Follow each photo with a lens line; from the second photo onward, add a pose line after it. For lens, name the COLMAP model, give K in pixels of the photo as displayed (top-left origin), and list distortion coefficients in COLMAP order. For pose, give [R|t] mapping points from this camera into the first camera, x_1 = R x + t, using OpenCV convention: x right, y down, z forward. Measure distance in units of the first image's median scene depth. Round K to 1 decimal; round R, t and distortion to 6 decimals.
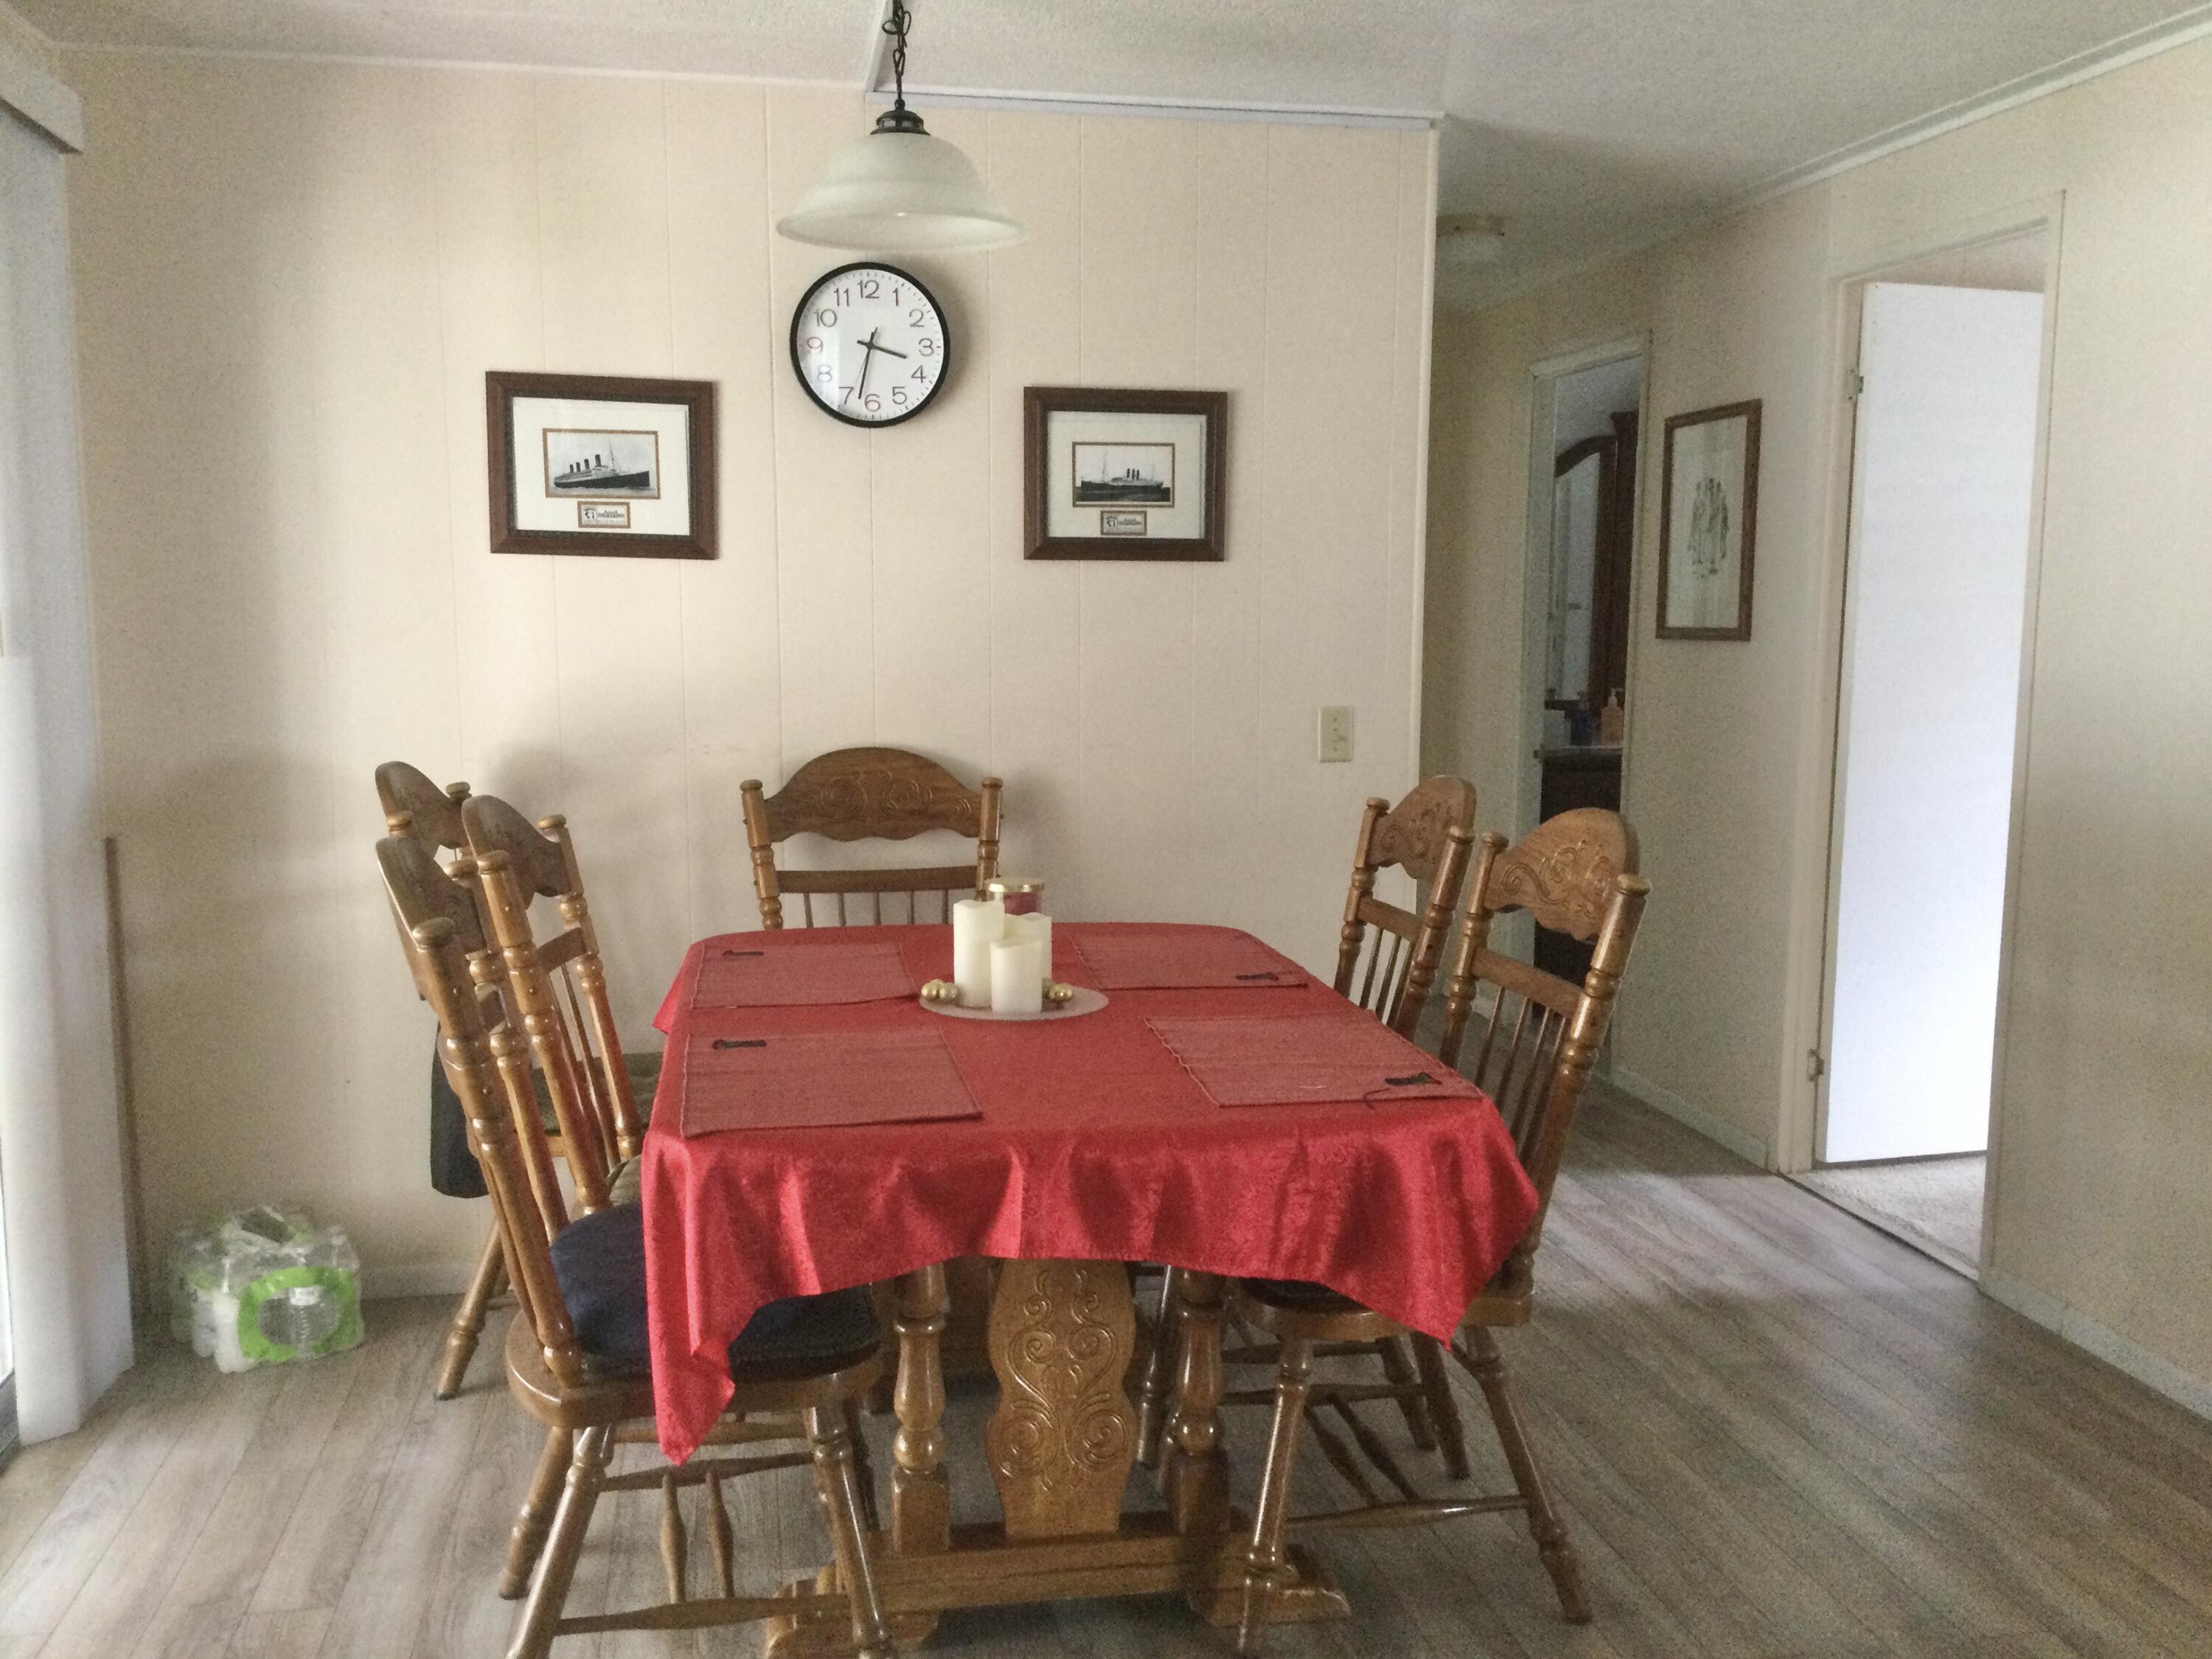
lens RADIAL K [[1997.0, 0, 1120.4], [0, 1997.0, 872.5], [0, 0, 1]] dist [0.120176, -0.242294]
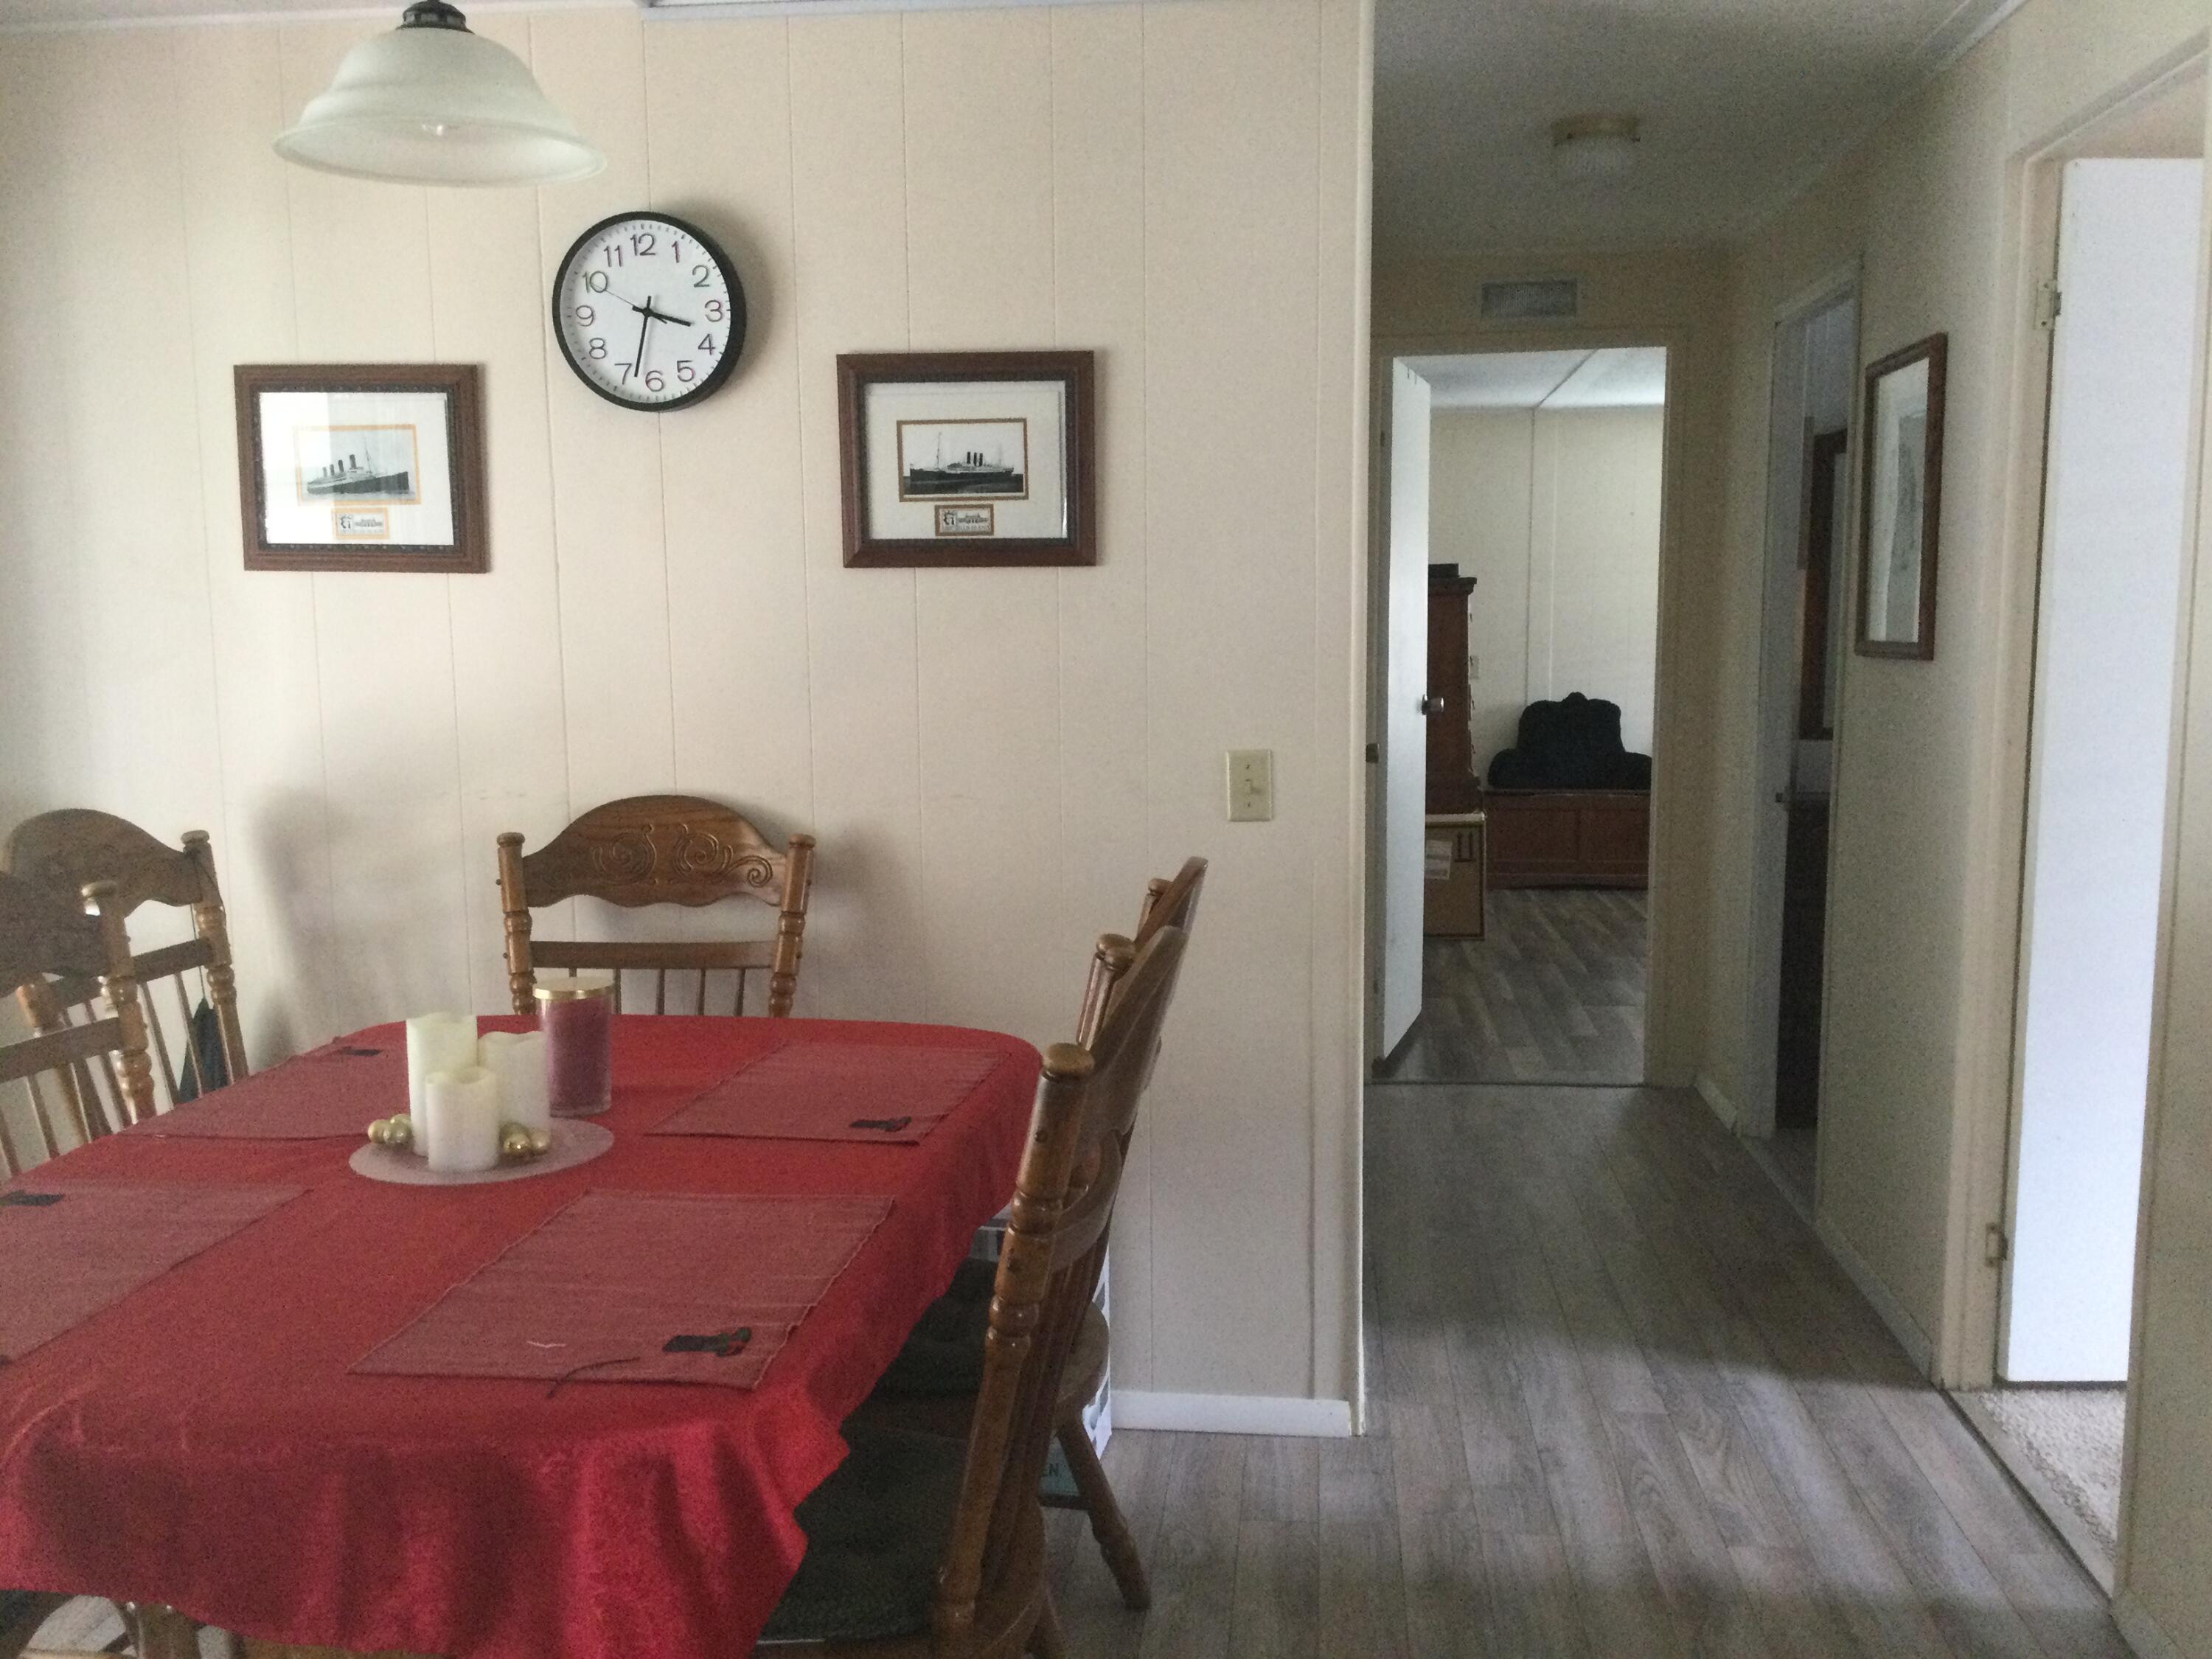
lens RADIAL K [[1993.1, 0, 1124.6], [0, 1993.1, 870.9], [0, 0, 1]] dist [0.128375, -0.263246]
pose [[0.956932, 0.027289, -0.289026, 0.300447], [-0.028174, 0.999602, 0.001097, -0.037194], [0.288941, 0.007093, 0.957321, 0.255315]]
